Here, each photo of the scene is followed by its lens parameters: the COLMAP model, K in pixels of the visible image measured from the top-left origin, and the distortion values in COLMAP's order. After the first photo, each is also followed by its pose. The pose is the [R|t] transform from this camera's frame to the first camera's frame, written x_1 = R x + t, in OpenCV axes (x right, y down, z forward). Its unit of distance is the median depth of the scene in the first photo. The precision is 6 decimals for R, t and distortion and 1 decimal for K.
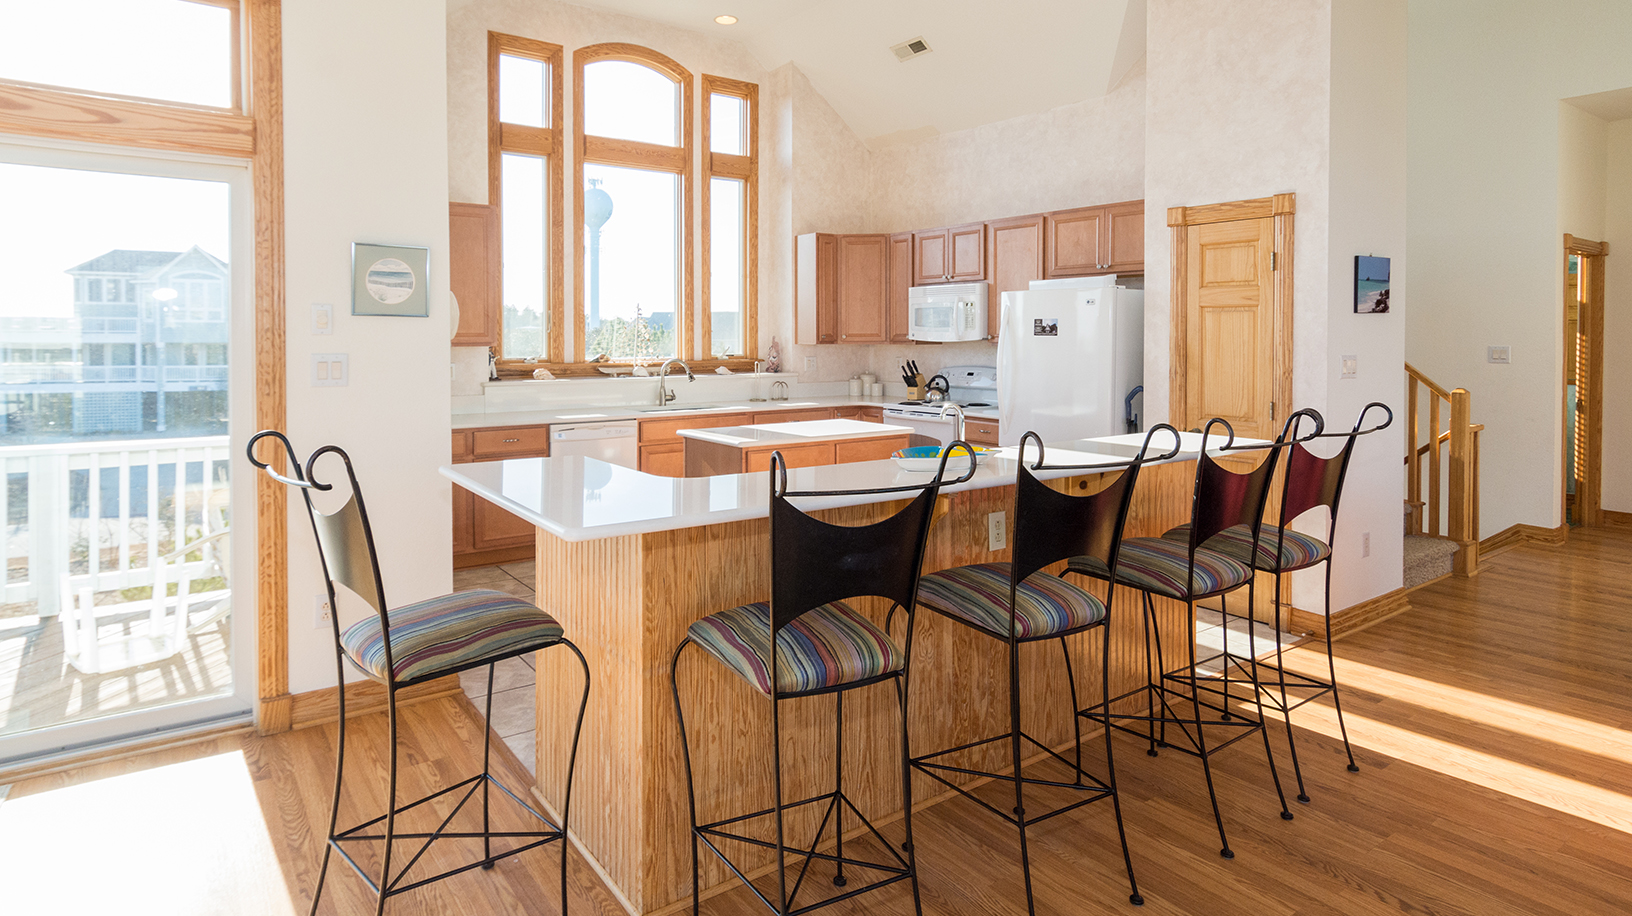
lens RADIAL K [[899.3, 0, 818.2], [0, 899.3, 538.4], [0, 0, 1]] dist [0.003605, 0.000535]
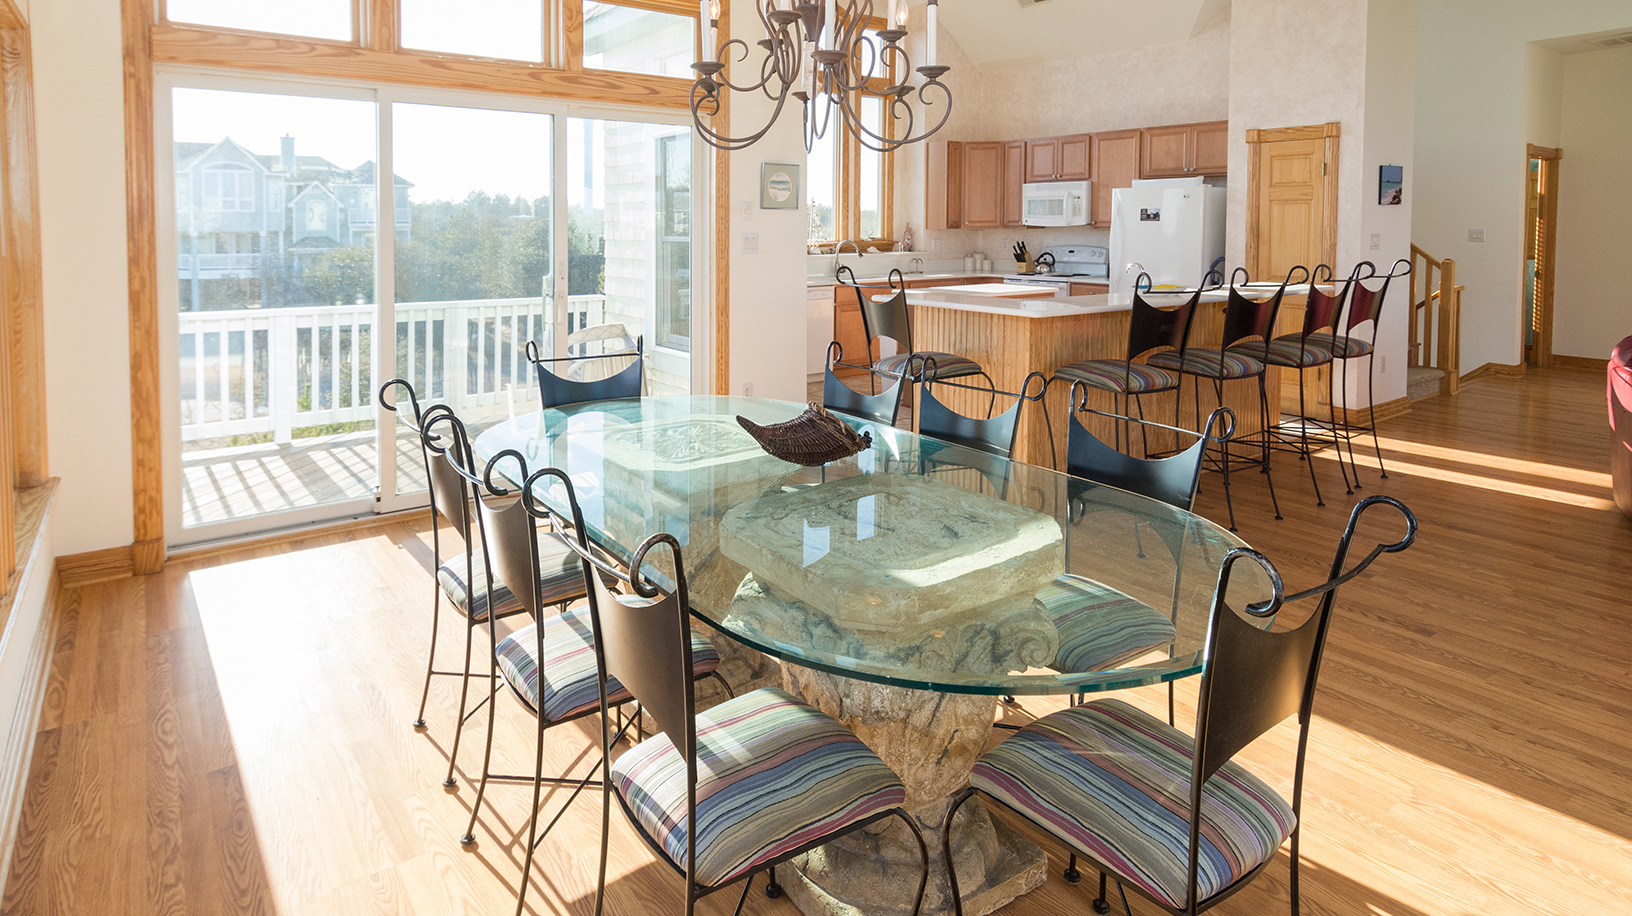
lens RADIAL K [[895.5, 0, 816.0], [0, 895.5, 458.0], [0, 0, 1]] dist [0.003589, 0.000291]
pose [[0.999906, -0.006041, 0.012339, -0.255688], [0.005617, 0.999402, 0.034124, 0.080357], [-0.012538, -0.034051, 0.999341, -0.346623]]
